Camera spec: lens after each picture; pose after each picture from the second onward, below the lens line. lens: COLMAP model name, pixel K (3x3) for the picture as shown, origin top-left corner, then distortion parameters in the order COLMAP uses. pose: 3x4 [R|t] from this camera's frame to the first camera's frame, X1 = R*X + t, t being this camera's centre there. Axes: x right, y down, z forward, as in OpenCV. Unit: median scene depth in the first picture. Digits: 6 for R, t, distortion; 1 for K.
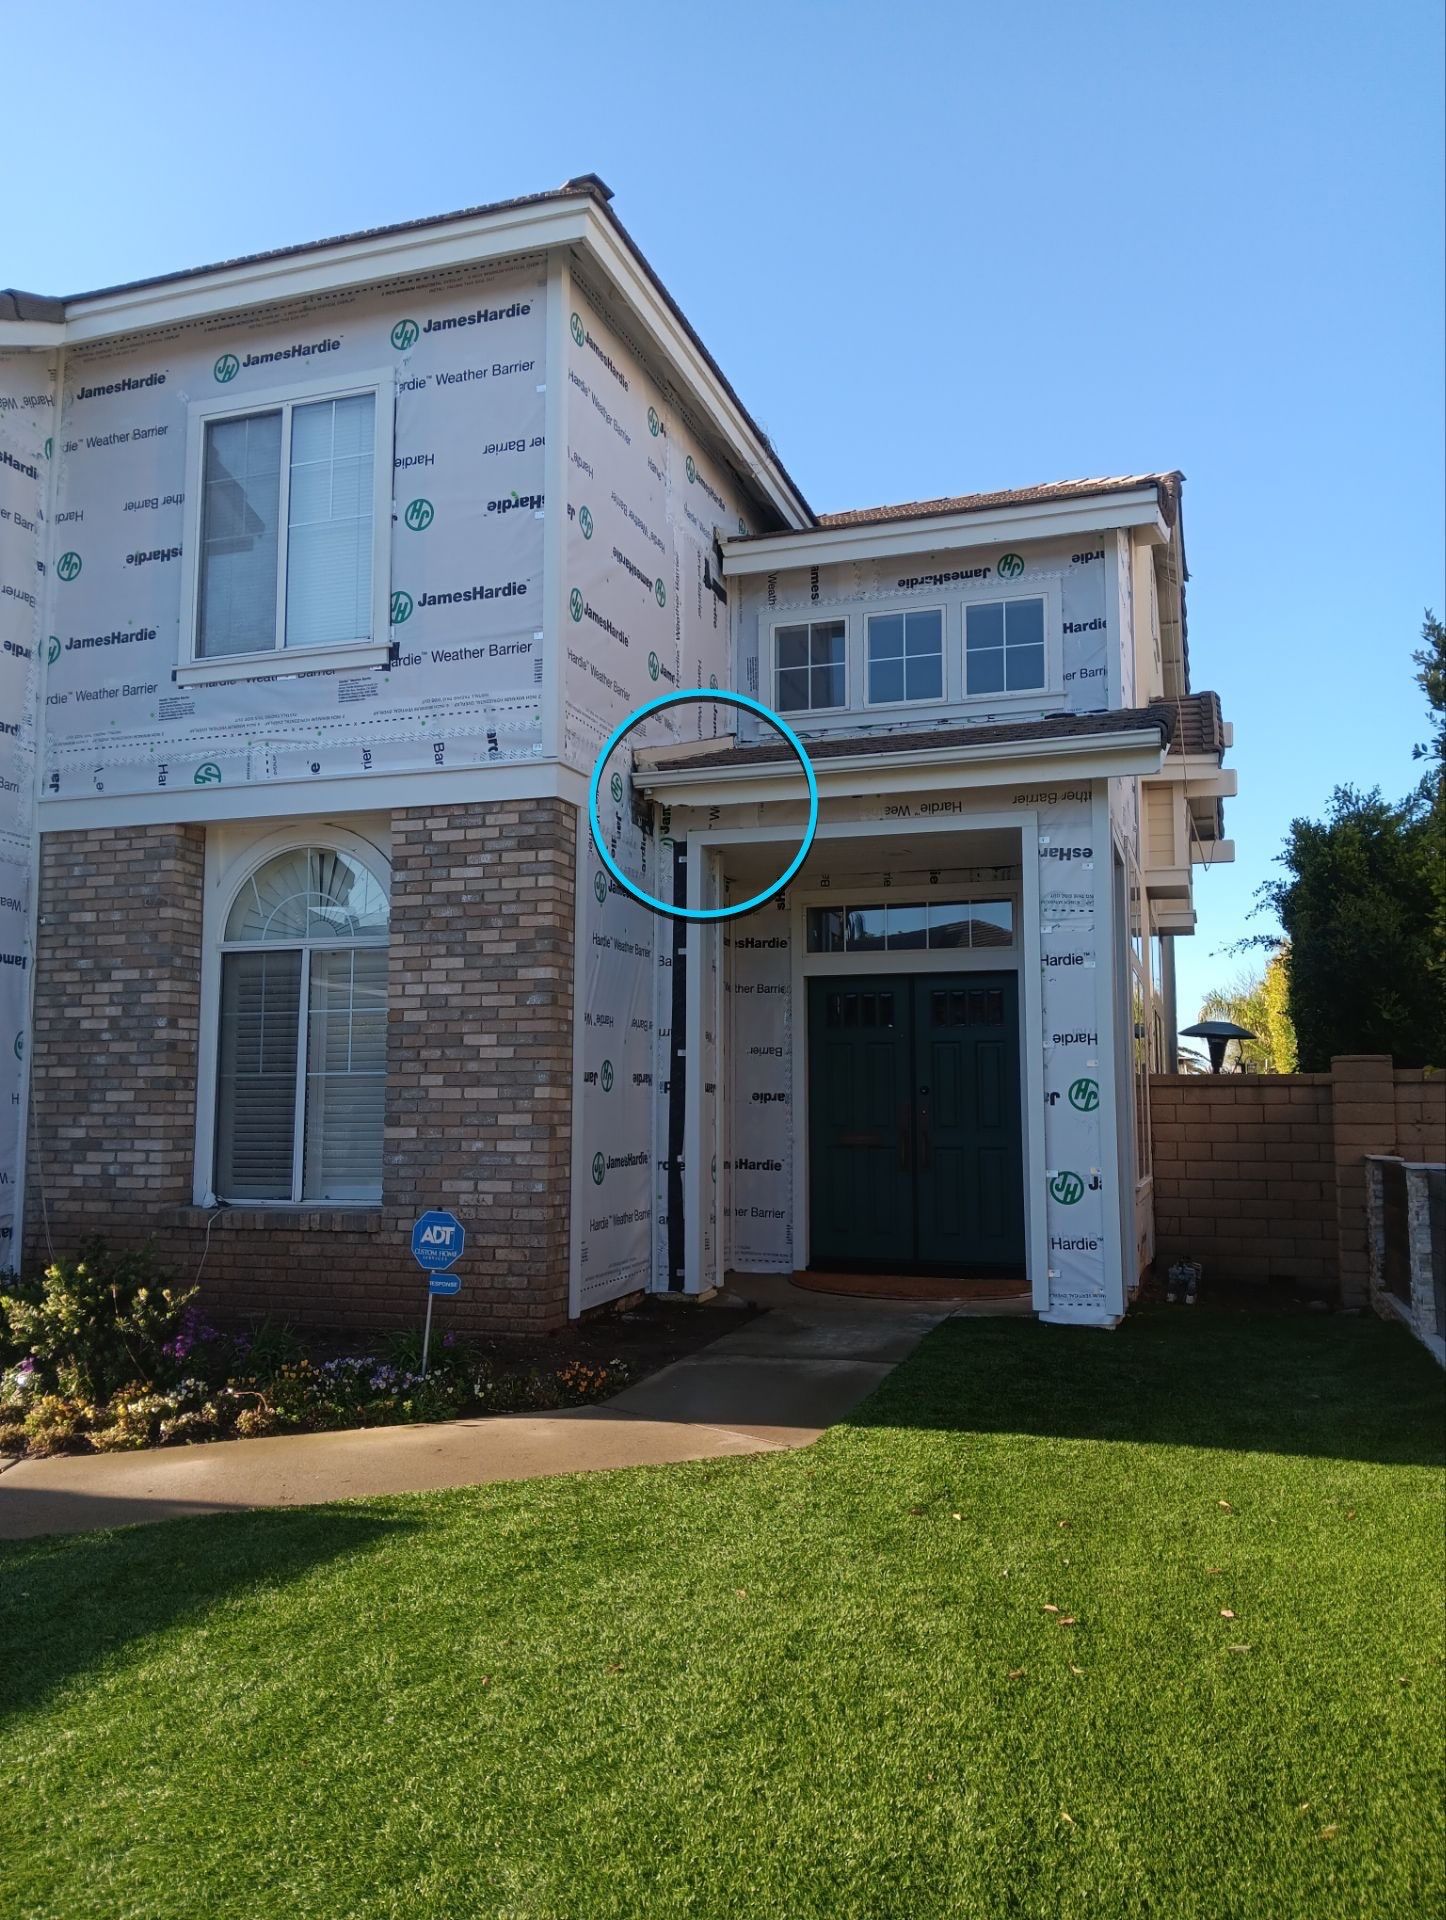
lens RADIAL K [[1447.2, 0, 723.0], [0, 1447.2, 960.0], [0, 0, 1]] dist [0.072444, -0.155743]
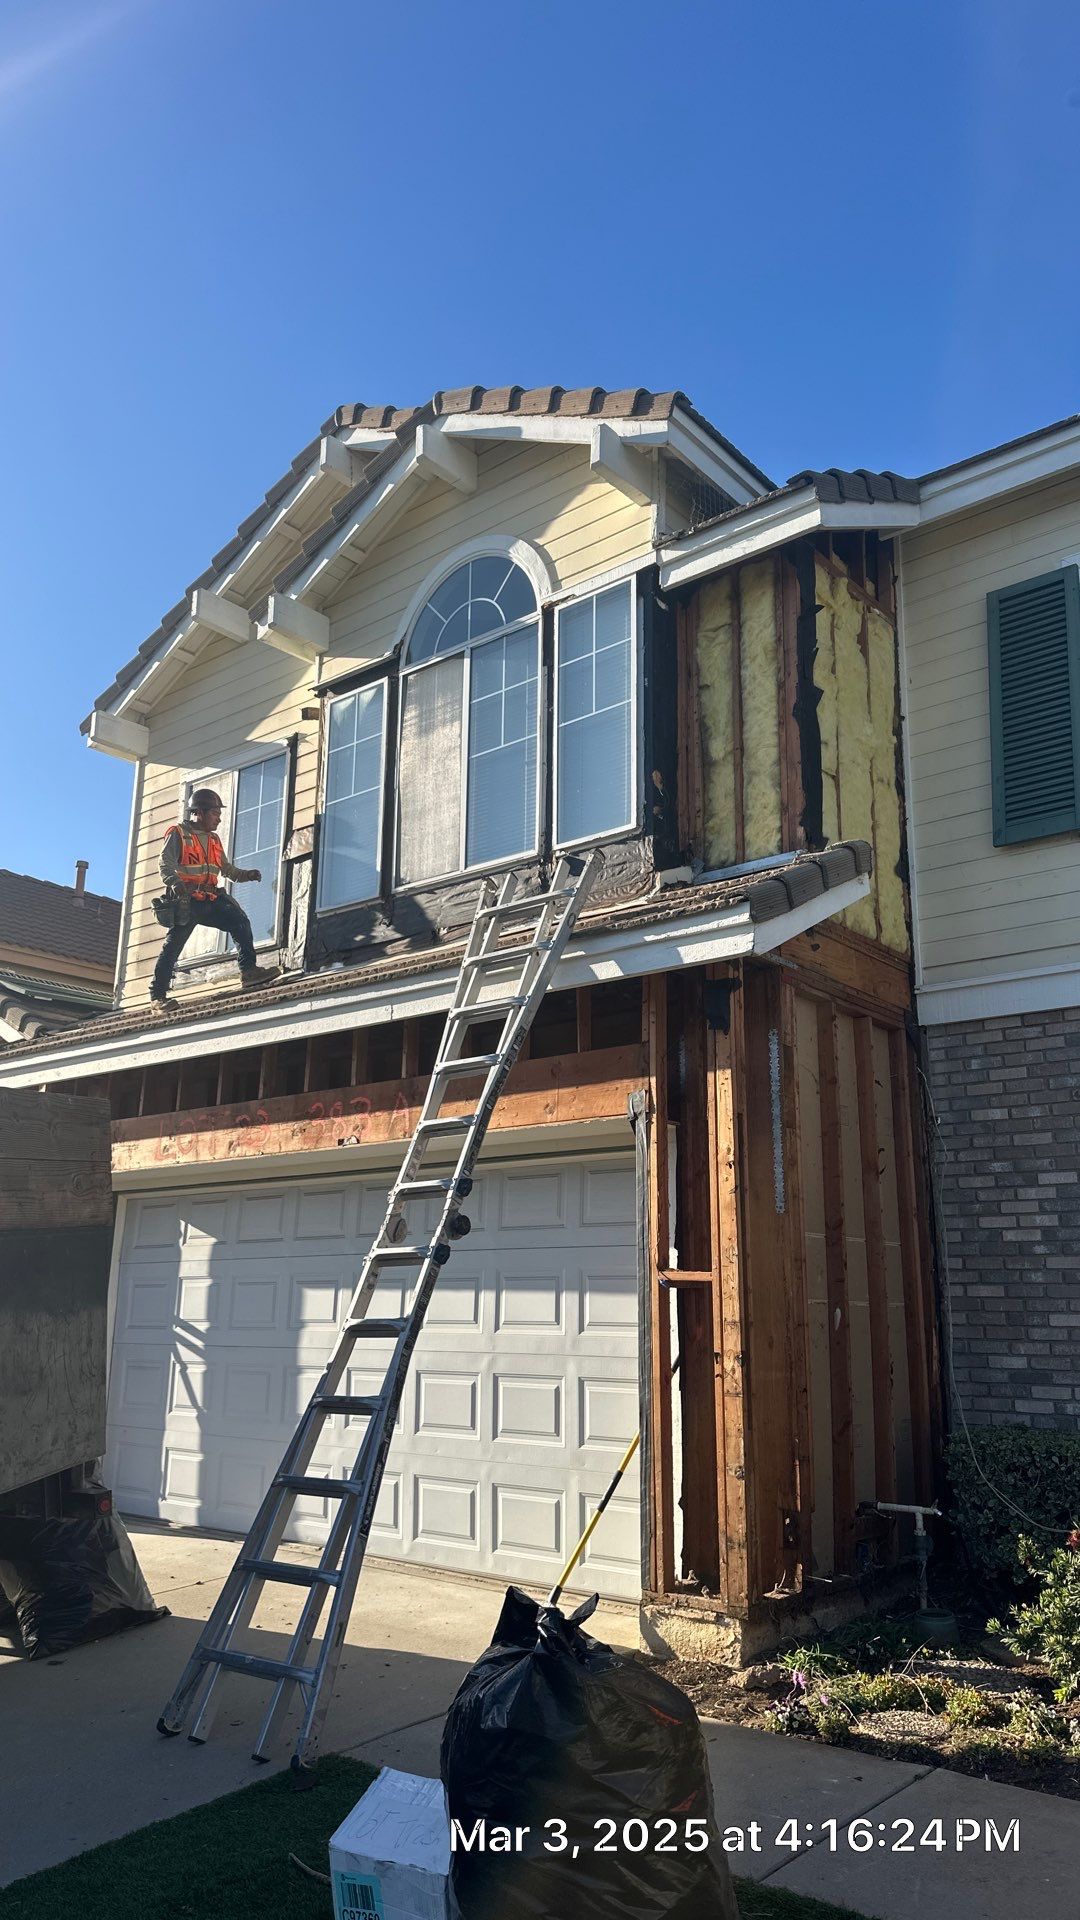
lens RADIAL K [[1367.0, 0, 502.1], [0, 1367.0, 953.1], [0, 0, 1]] dist [0.005601, 0.000070]
pose [[0.924926, -0.081493, -0.371309, -0.397871], [0.020959, 0.986198, -0.164236, 0.004734], [0.379568, 0.144123, 0.913869, 0.097759]]
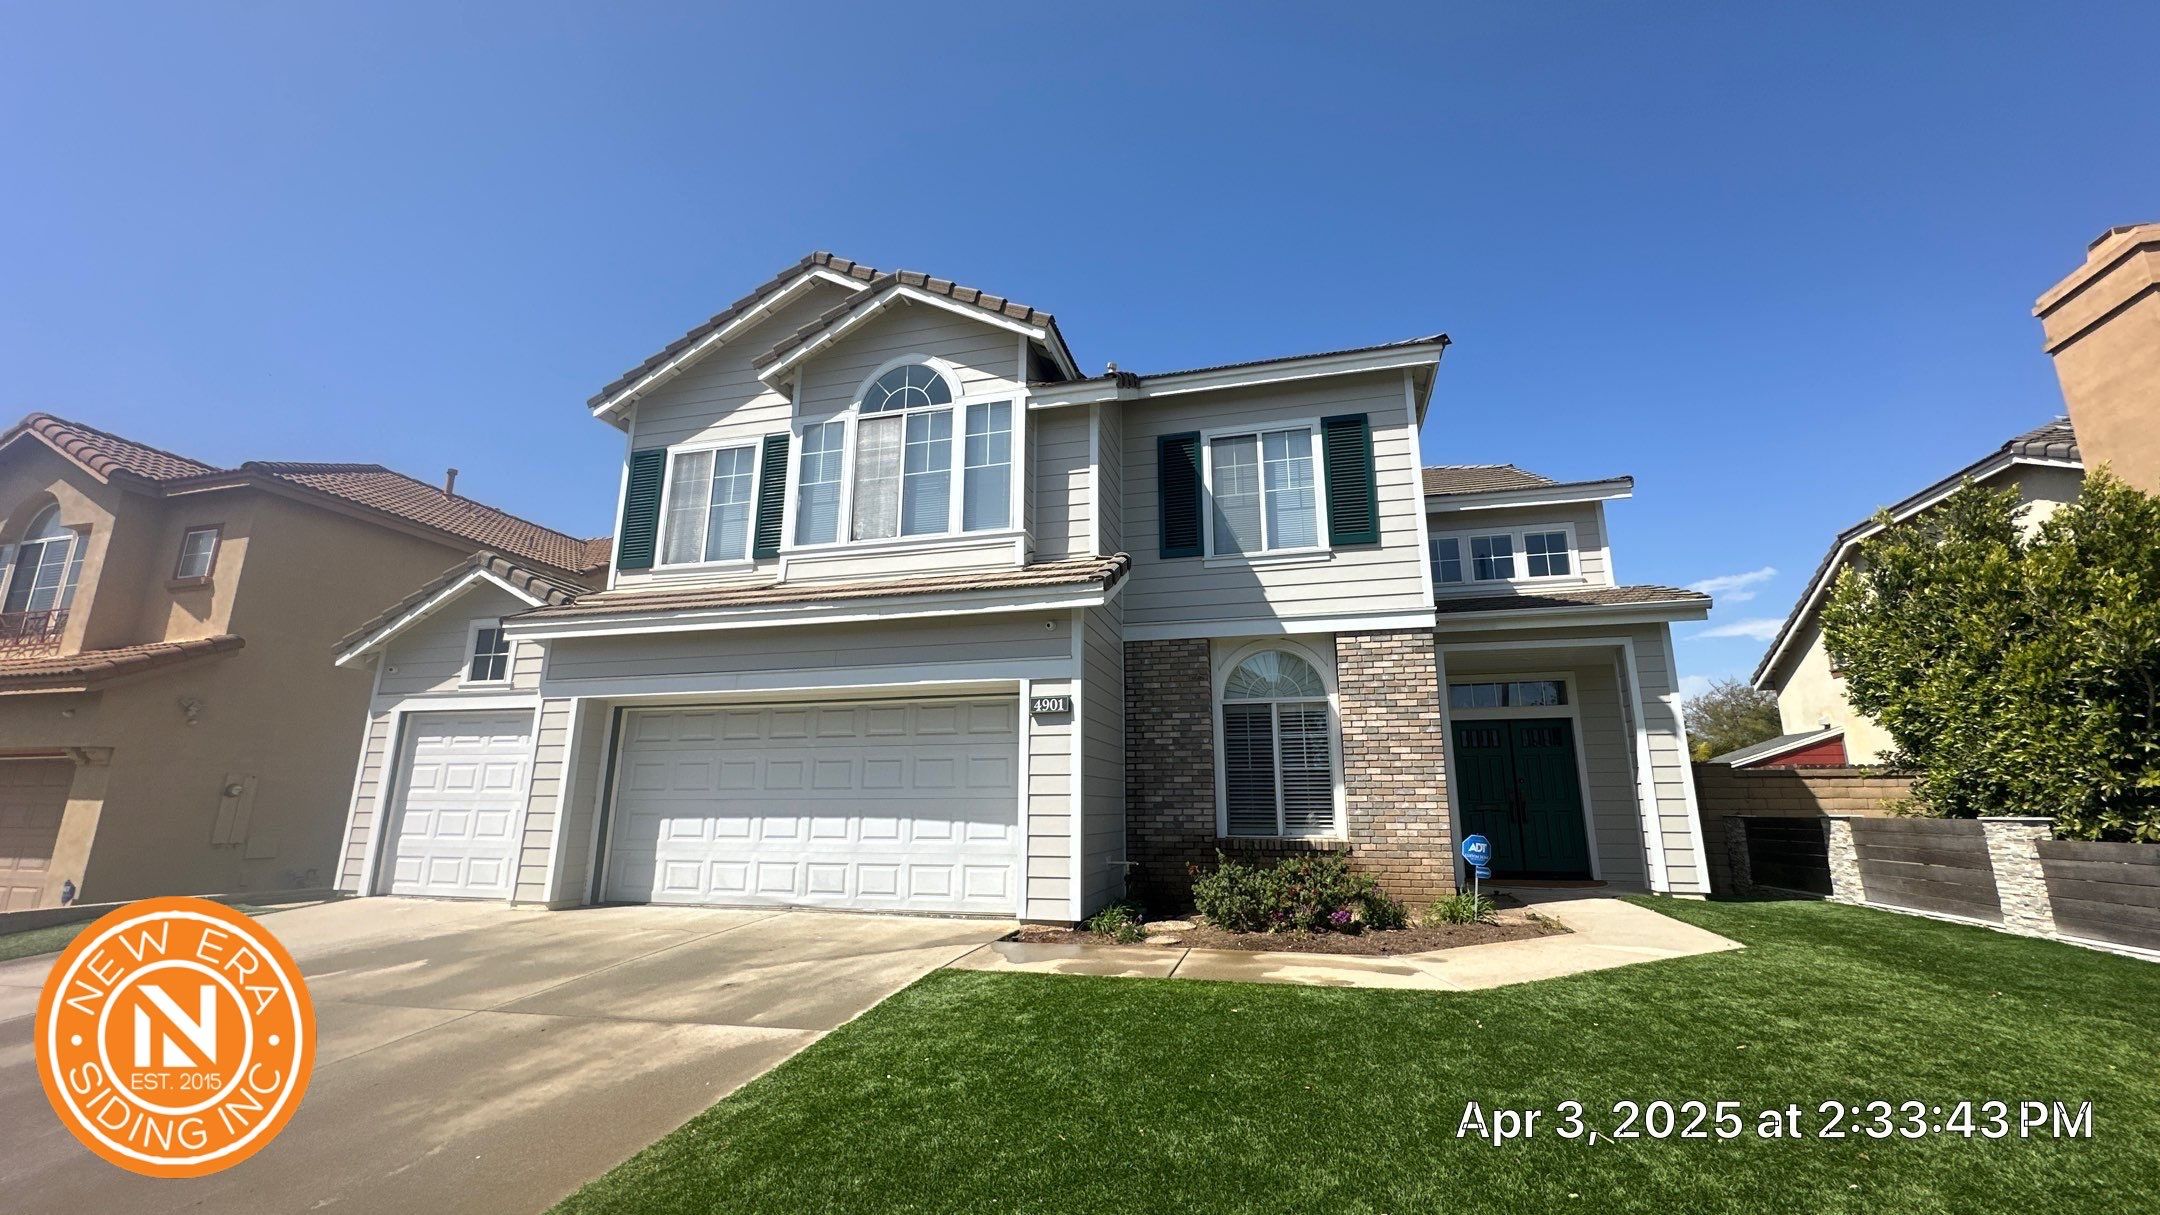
lens RADIAL K [[865.1, 0, 1080.0], [0, 865.1, 607.5], [0, 0, 1]] dist [0.000466, -0.000003]
pose [[0.998658, 0.015665, 0.049364, -0.595838], [-0.009095, 0.991392, -0.130611, 0.018886], [-0.050985, 0.129987, 0.990204, -0.142609]]
